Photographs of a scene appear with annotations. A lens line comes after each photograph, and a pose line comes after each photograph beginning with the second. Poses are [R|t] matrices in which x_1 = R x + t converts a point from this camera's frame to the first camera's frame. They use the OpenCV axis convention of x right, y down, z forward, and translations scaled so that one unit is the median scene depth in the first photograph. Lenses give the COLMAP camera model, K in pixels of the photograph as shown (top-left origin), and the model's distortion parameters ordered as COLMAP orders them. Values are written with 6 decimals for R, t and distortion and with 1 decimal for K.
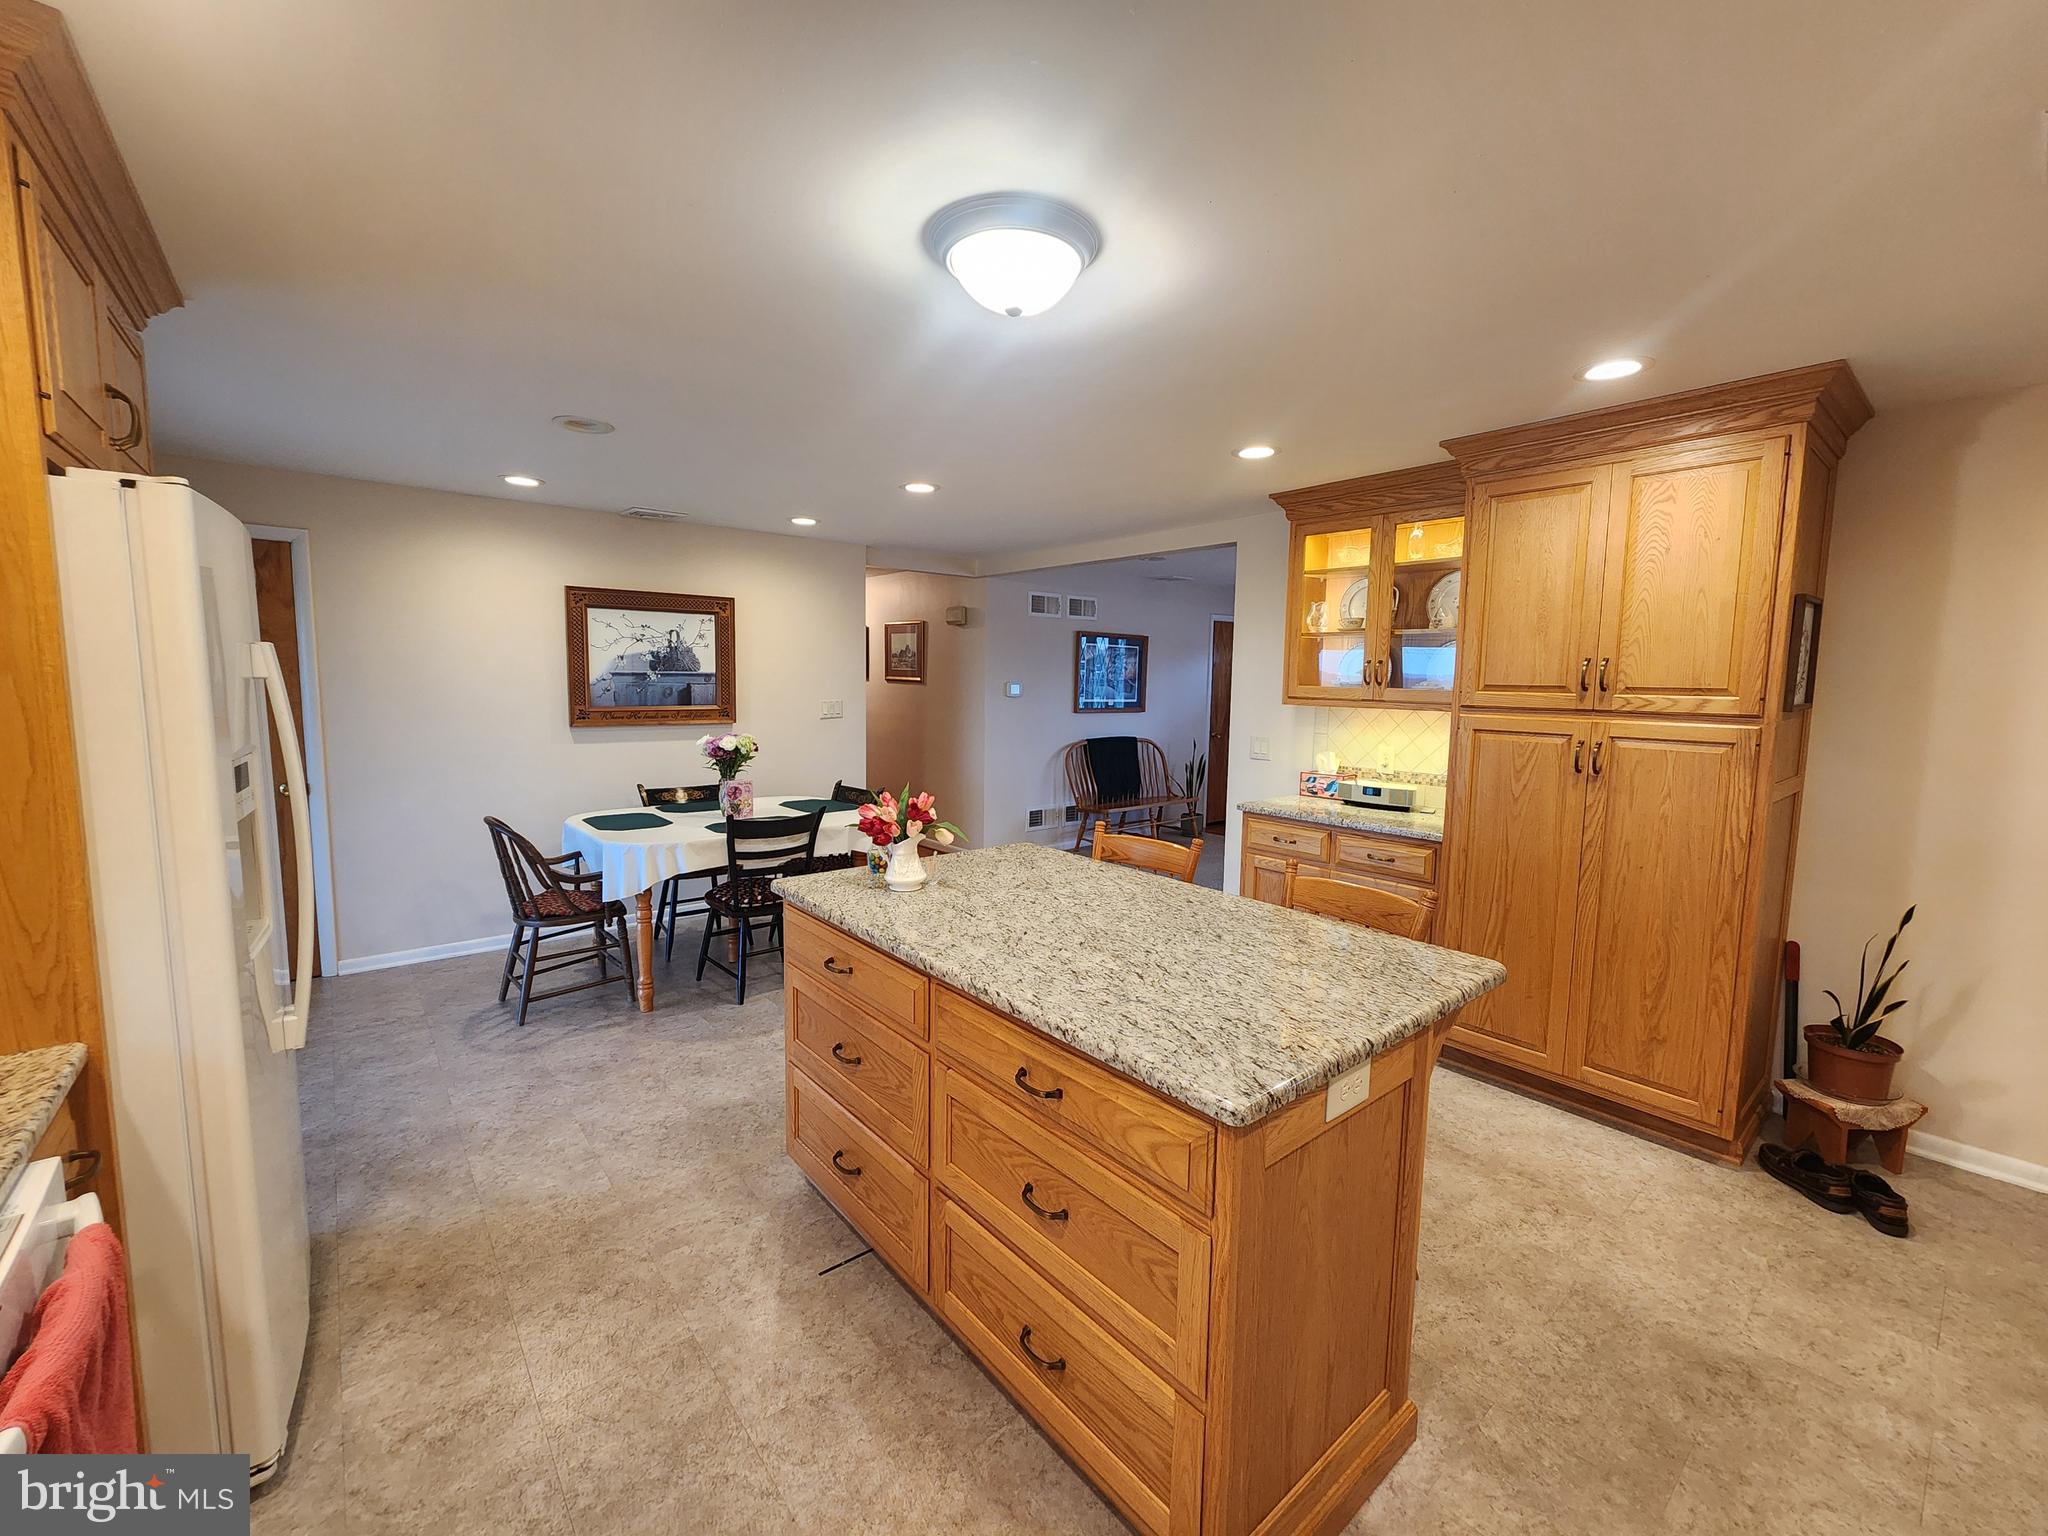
lens RADIAL K [[836.4, 0, 1024.2], [0, 836.4, 772.6], [0, 0, 1]] dist [-0.003375, 0.000519]
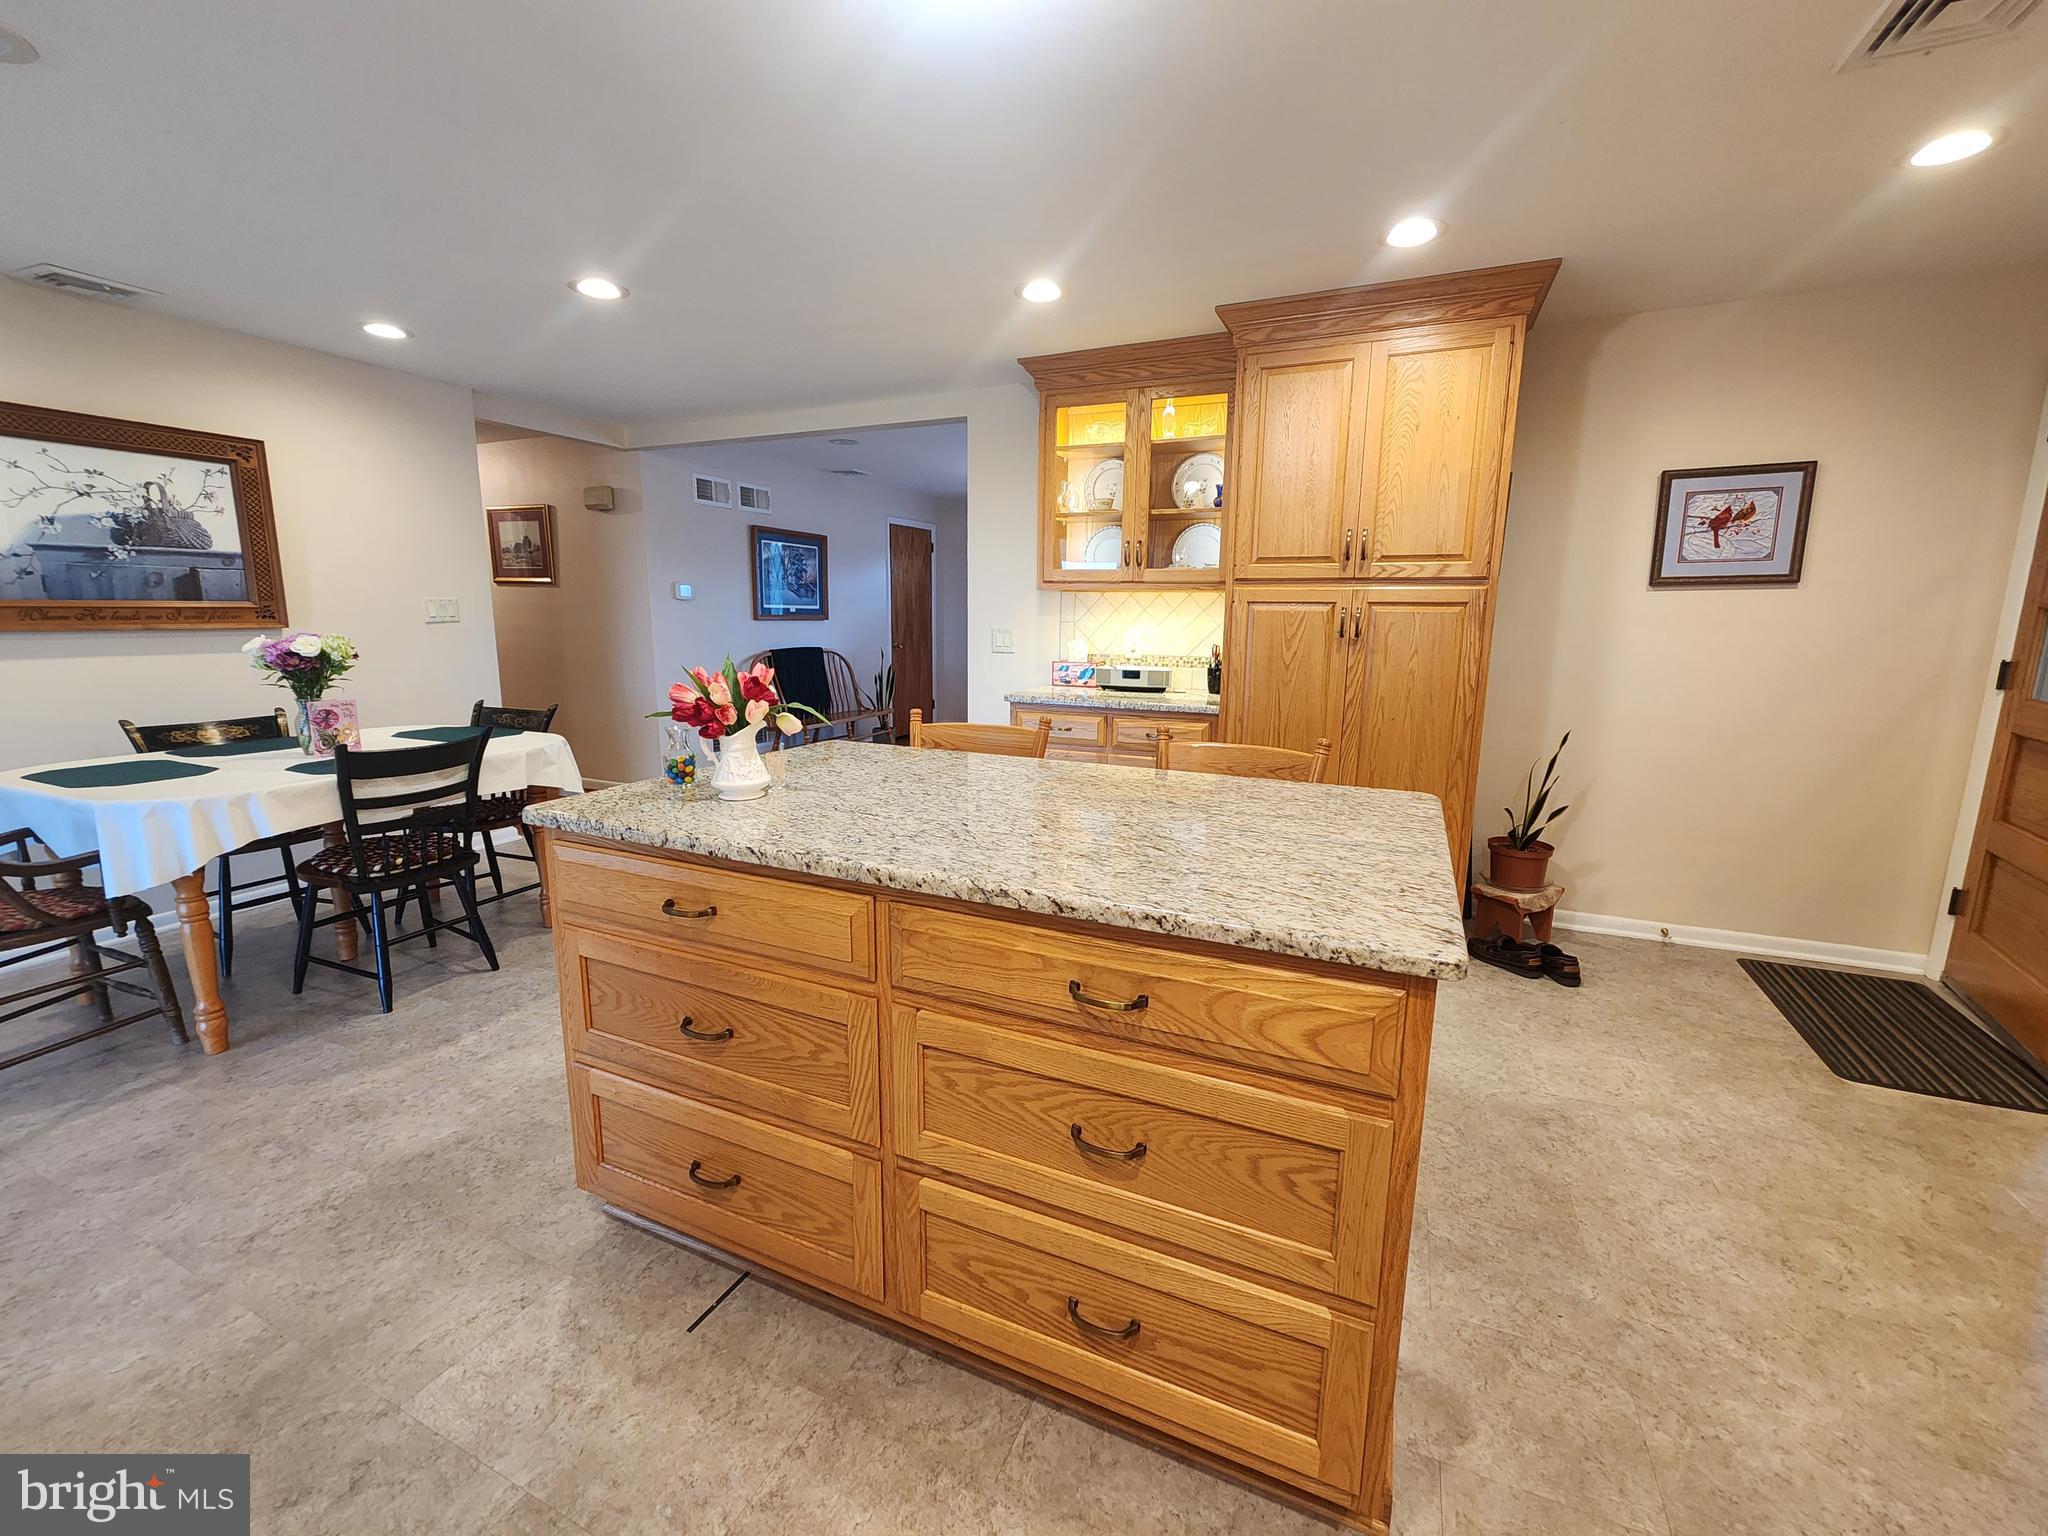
lens RADIAL K [[836.4, 0, 1030.4], [0, 836.4, 769.4], [0, 0, 1]] dist [-0.003375, 0.000519]
pose [[0.897745, -0.088317, 0.431572, -0.187193], [0.053230, 0.994267, 0.092739, 0.048779], [-0.437288, -0.060283, 0.897299, 0.188535]]
